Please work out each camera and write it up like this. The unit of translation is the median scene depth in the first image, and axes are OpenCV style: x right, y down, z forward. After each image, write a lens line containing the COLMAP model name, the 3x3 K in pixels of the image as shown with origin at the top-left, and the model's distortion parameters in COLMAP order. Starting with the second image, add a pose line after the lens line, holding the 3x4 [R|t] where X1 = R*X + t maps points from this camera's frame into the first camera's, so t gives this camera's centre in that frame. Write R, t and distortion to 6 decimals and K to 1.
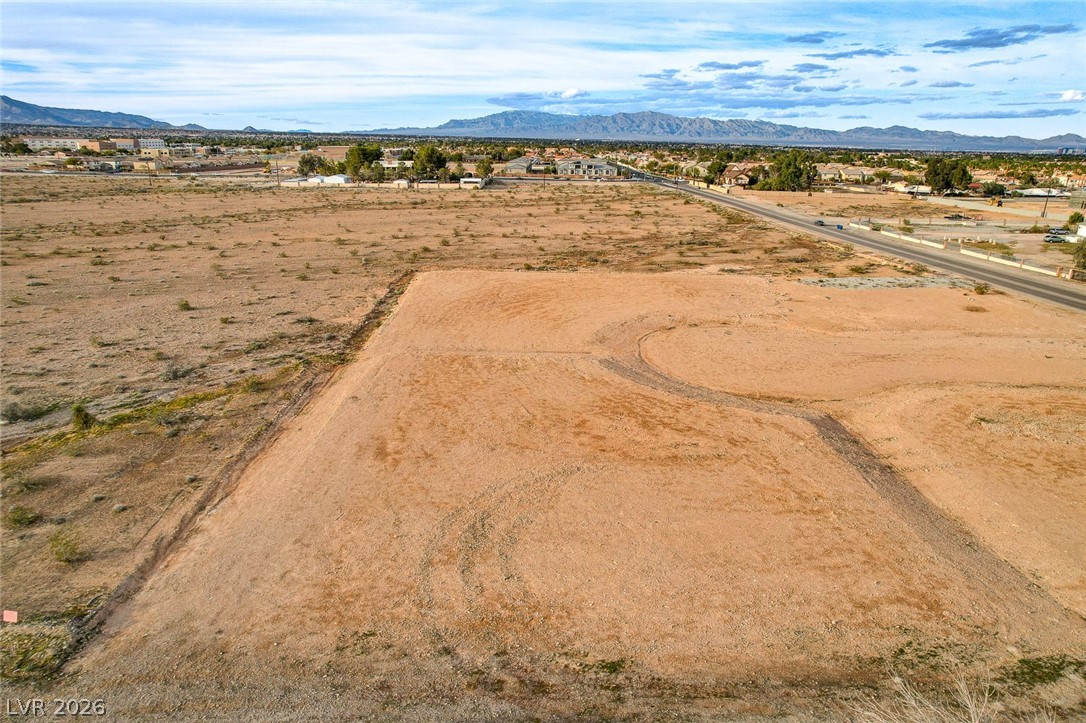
lens RADIAL K [[690.2, 0, 544.1], [0, 690.2, 376.2], [0, 0, 1]] dist [-0.072168, 0.060455]
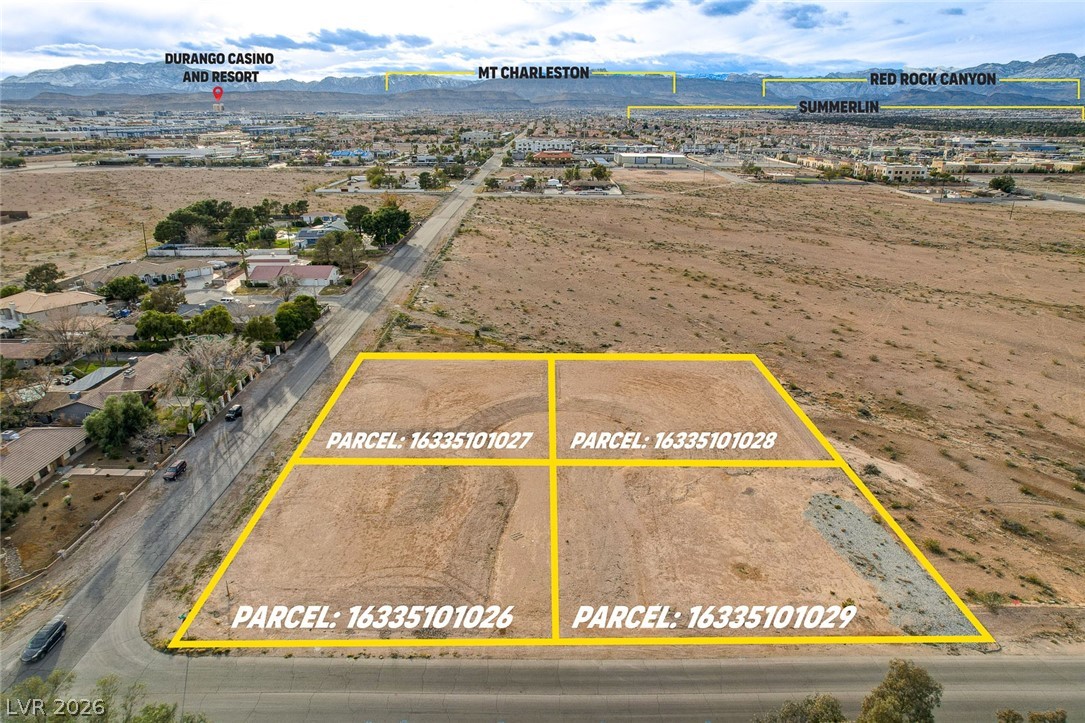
lens RADIAL K [[692.0, 0, 543.5], [0, 692.0, 366.6], [0, 0, 1]] dist [-0.074878, 0.064920]
pose [[-0.018628, 0.337525, -0.941132, 2.354493], [-0.329359, 0.886686, 0.324517, -0.920303], [0.944021, 0.316015, 0.094650, 0.931343]]
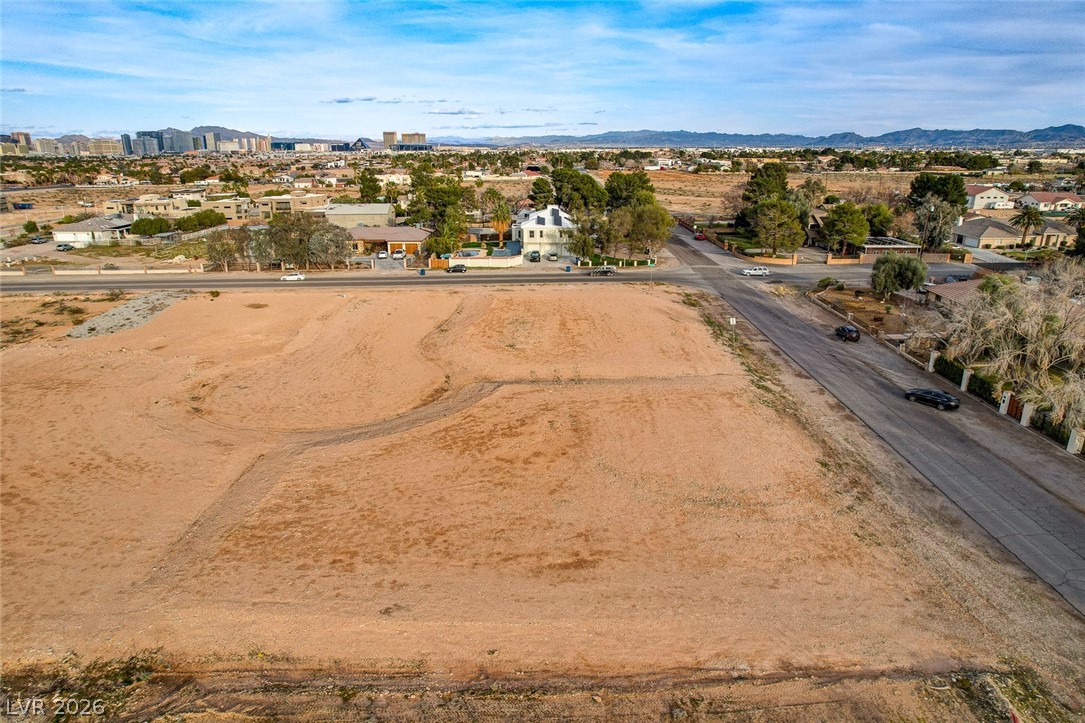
lens RADIAL K [[692.0, 0, 543.5], [0, 692.0, 366.6], [0, 0, 1]] dist [-0.074878, 0.064920]
pose [[0.018837, -0.321865, 0.946598, -0.809495], [0.329812, 0.895772, 0.298020, -0.318864], [-0.943859, 0.306586, 0.123029, 0.707340]]
